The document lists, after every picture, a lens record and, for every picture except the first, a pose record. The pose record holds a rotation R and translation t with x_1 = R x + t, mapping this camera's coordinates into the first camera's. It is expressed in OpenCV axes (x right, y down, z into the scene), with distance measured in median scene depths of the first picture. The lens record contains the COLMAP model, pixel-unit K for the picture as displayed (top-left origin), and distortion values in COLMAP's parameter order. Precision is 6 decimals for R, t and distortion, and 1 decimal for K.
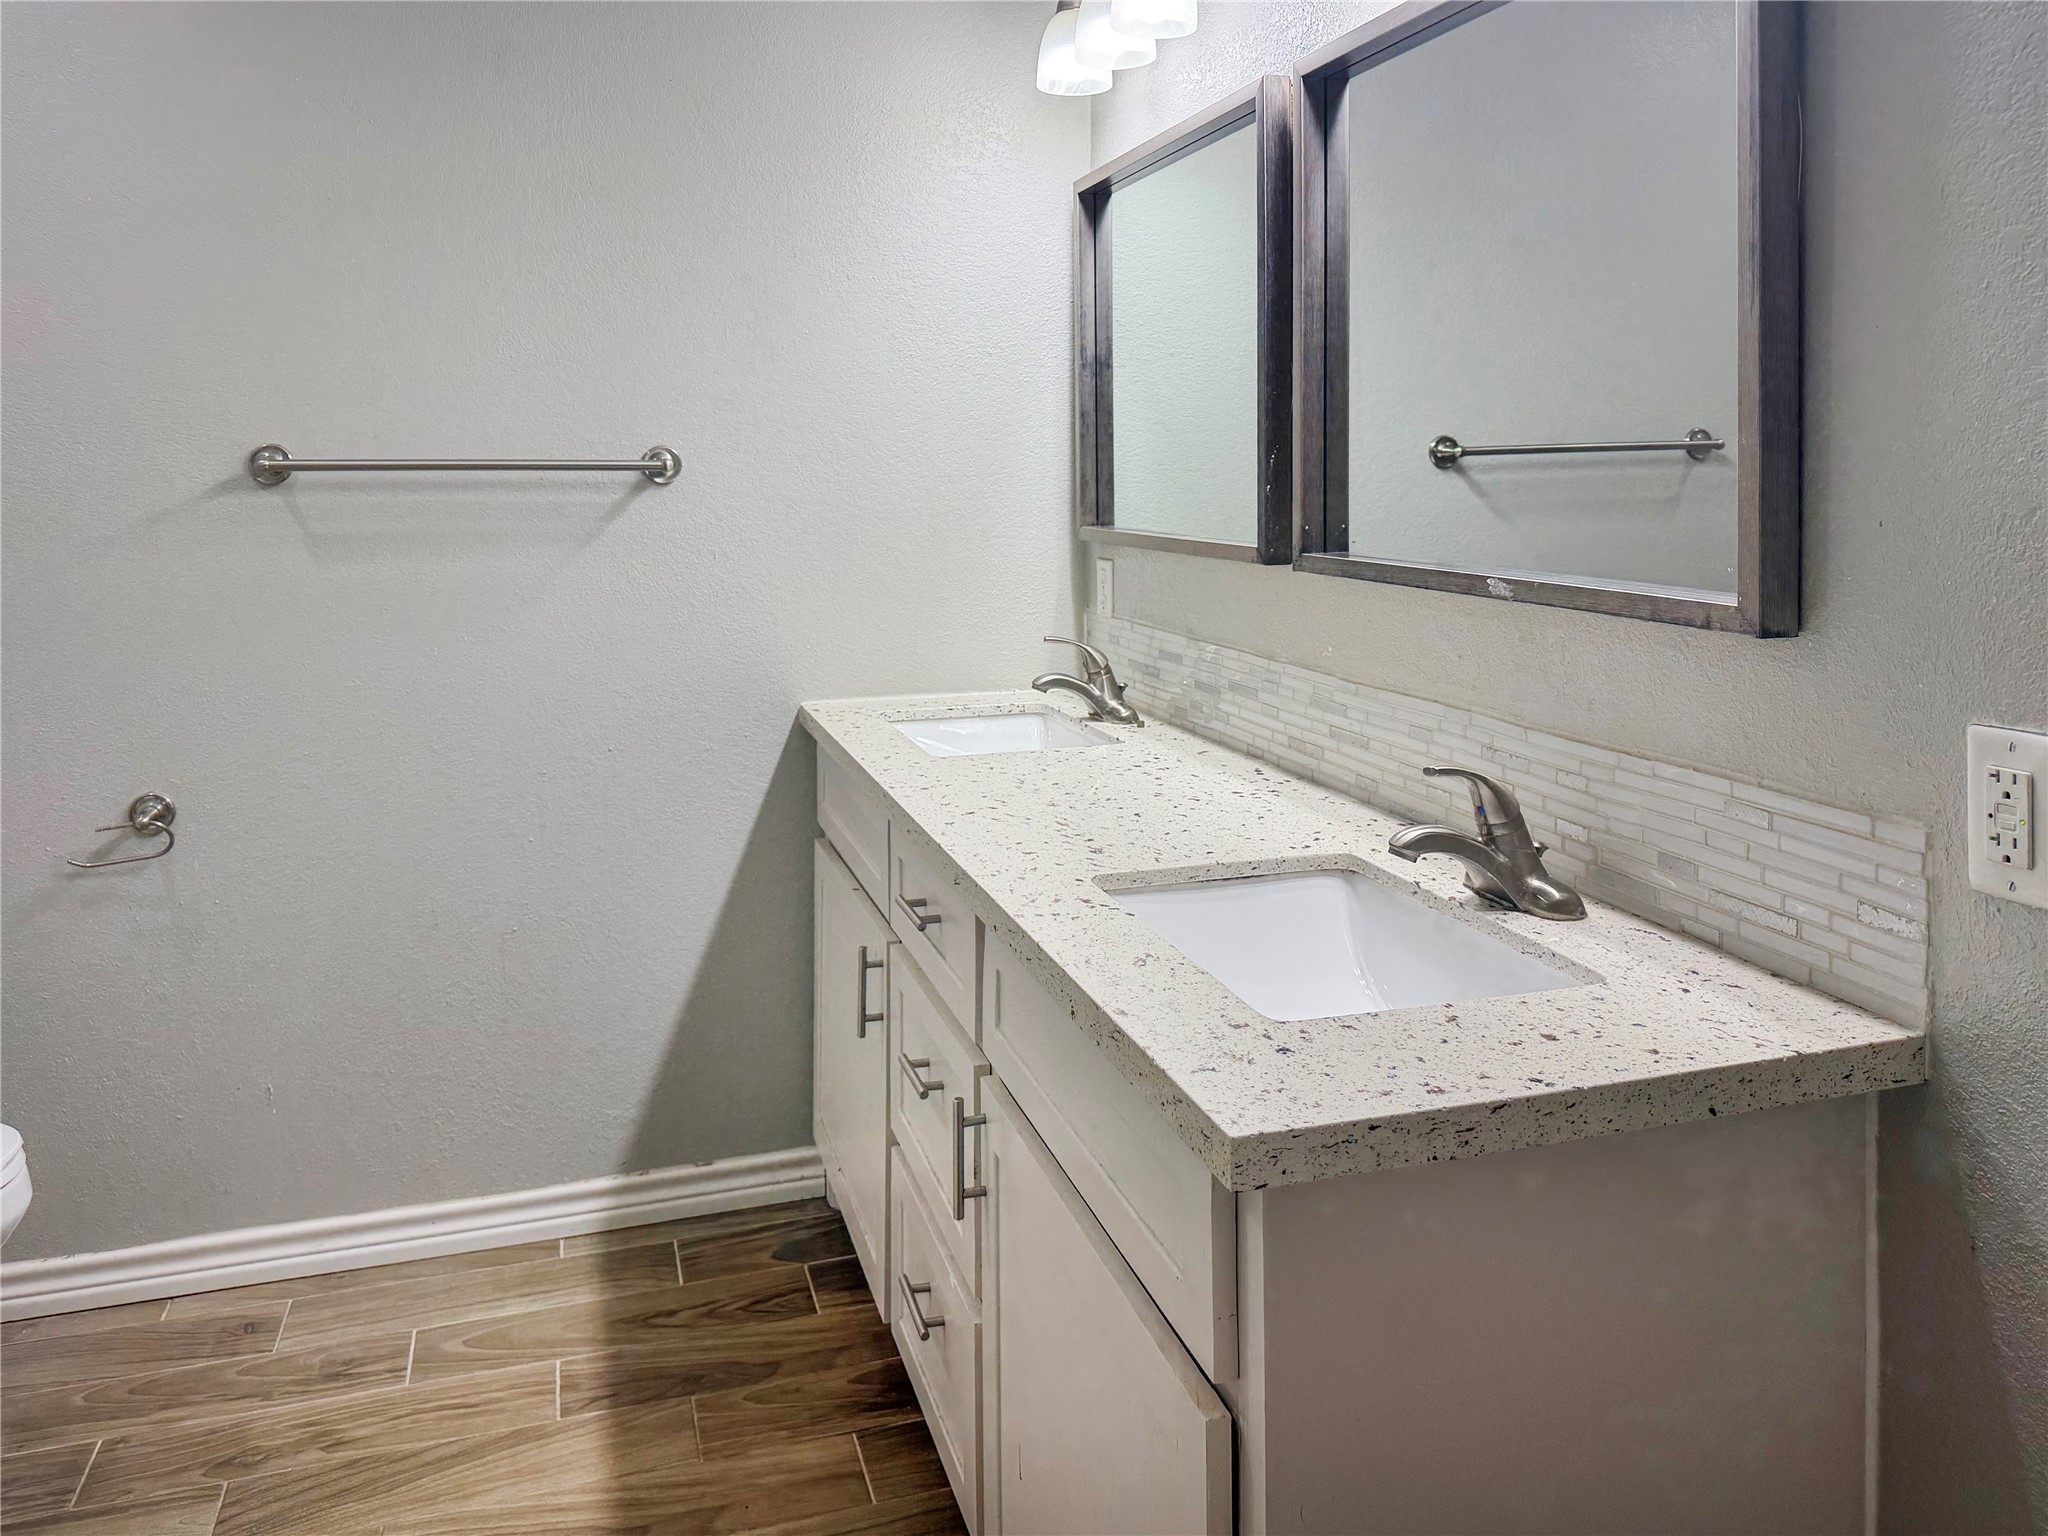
lens RADIAL K [[1504.9, 0, 1028.3], [0, 1504.9, 628.4], [0, 0, 1]] dist [0.045220, -0.041202]
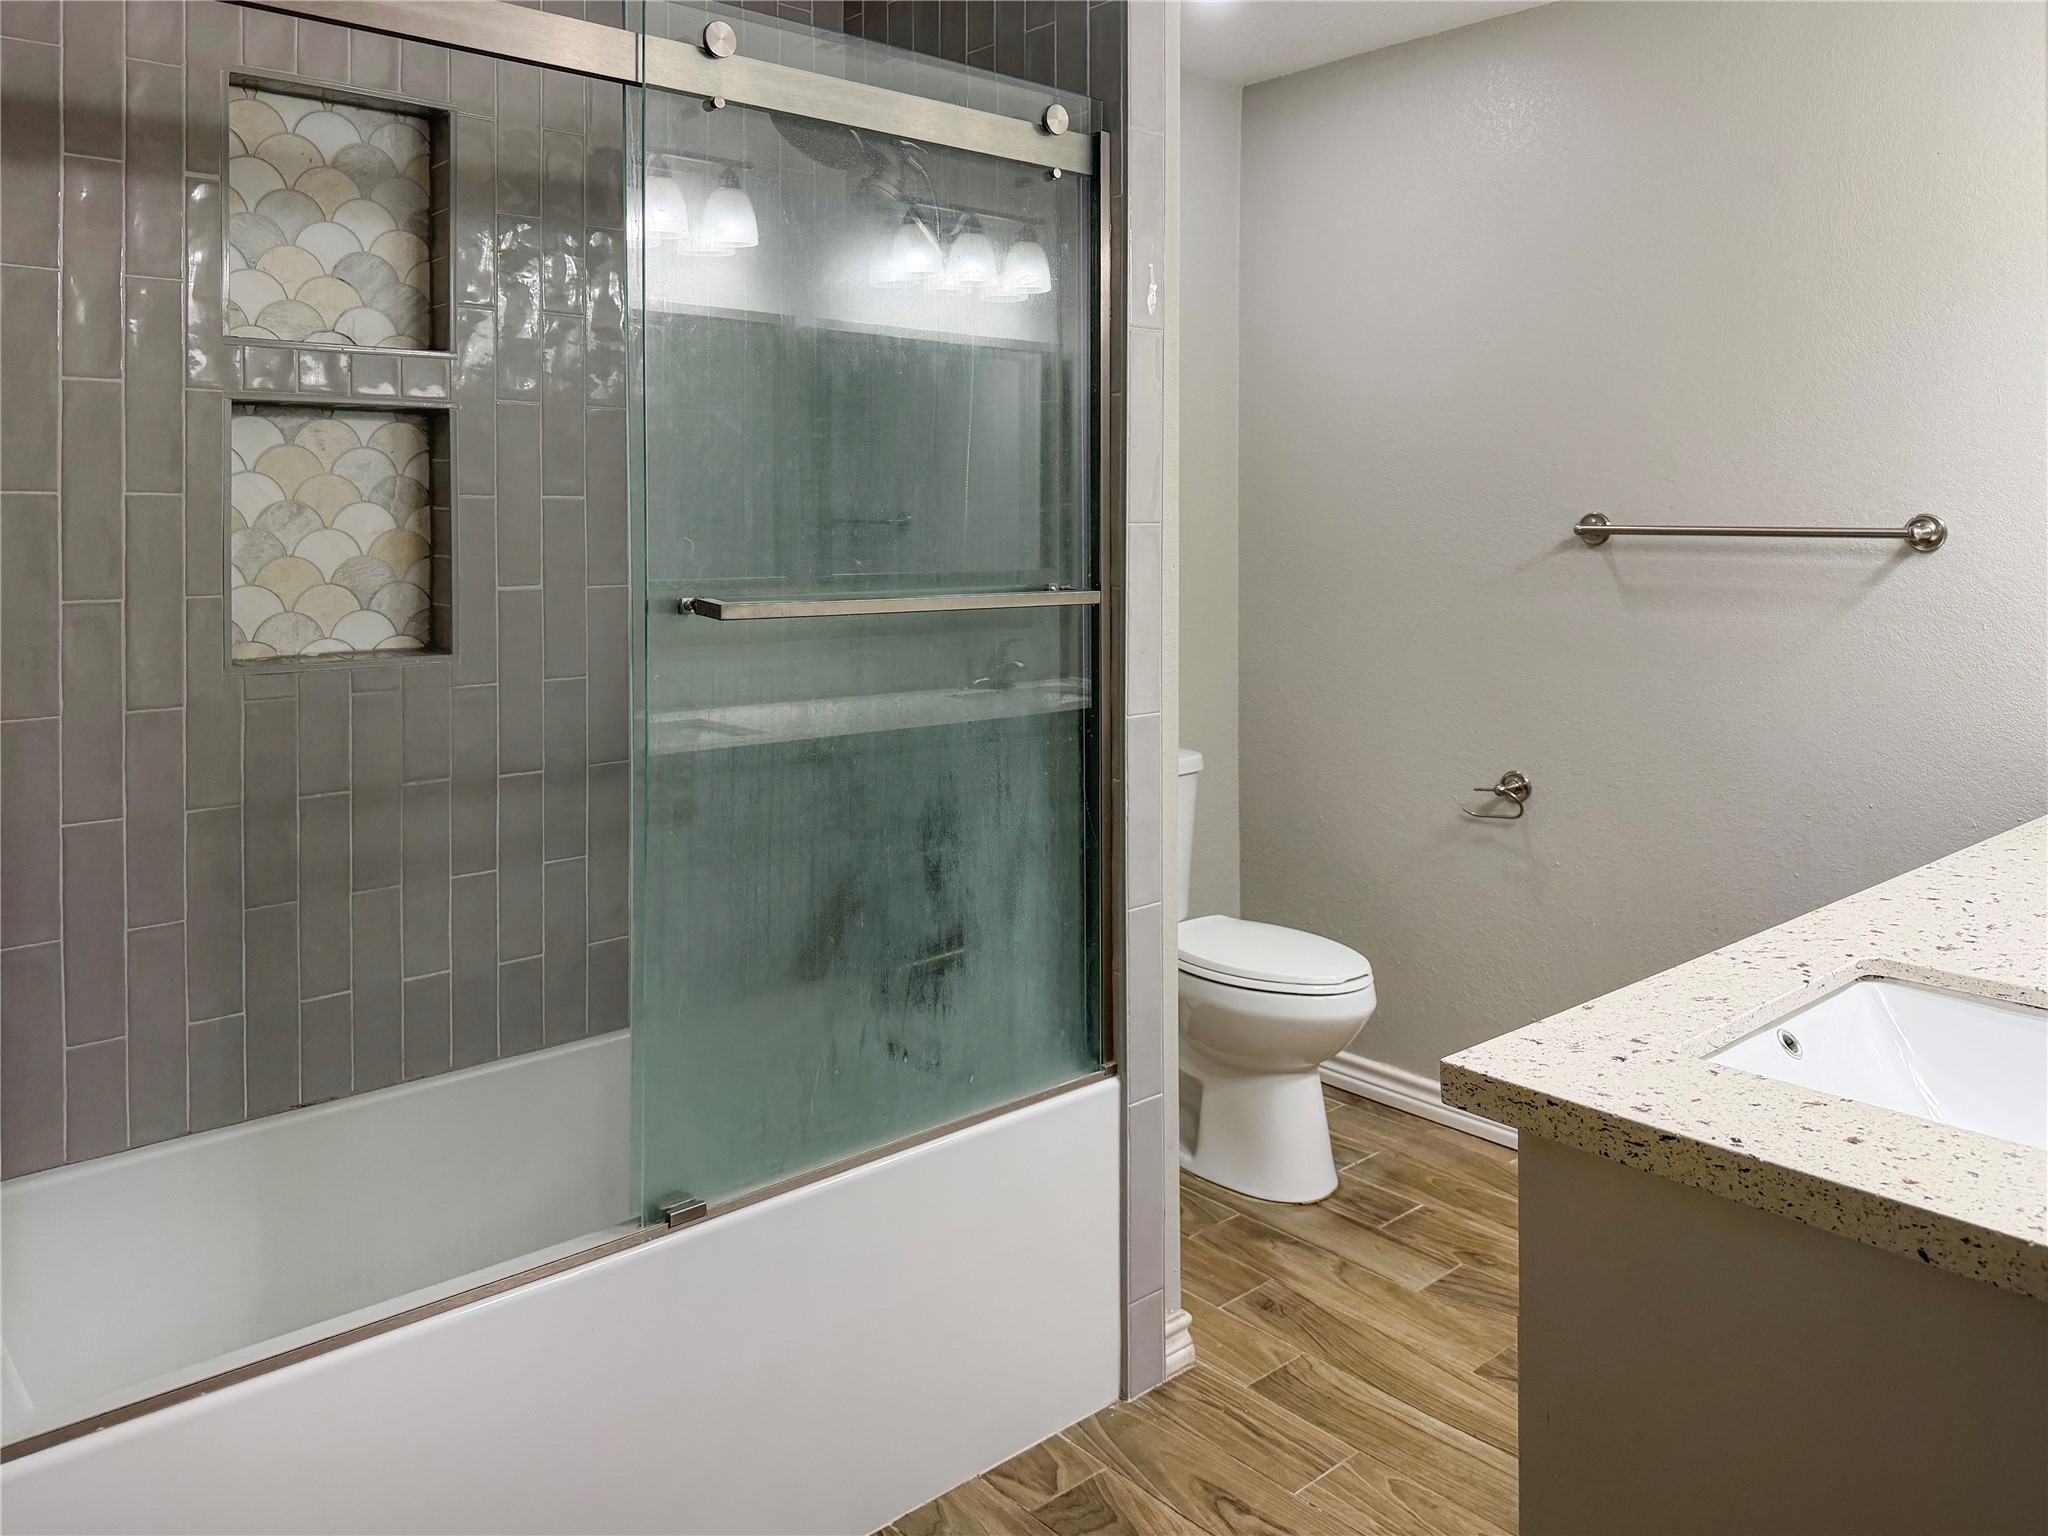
lens RADIAL K [[1527.7, 0, 1024.0], [0, 1527.7, 768.0], [0, 0, 1]] dist [0.000986, -0.008051]
pose [[0.403210, 0.155263, -0.901840, 0.479570], [-0.099634, 0.987091, 0.125394, -0.021858], [0.909667, 0.039294, 0.413474, 0.037030]]
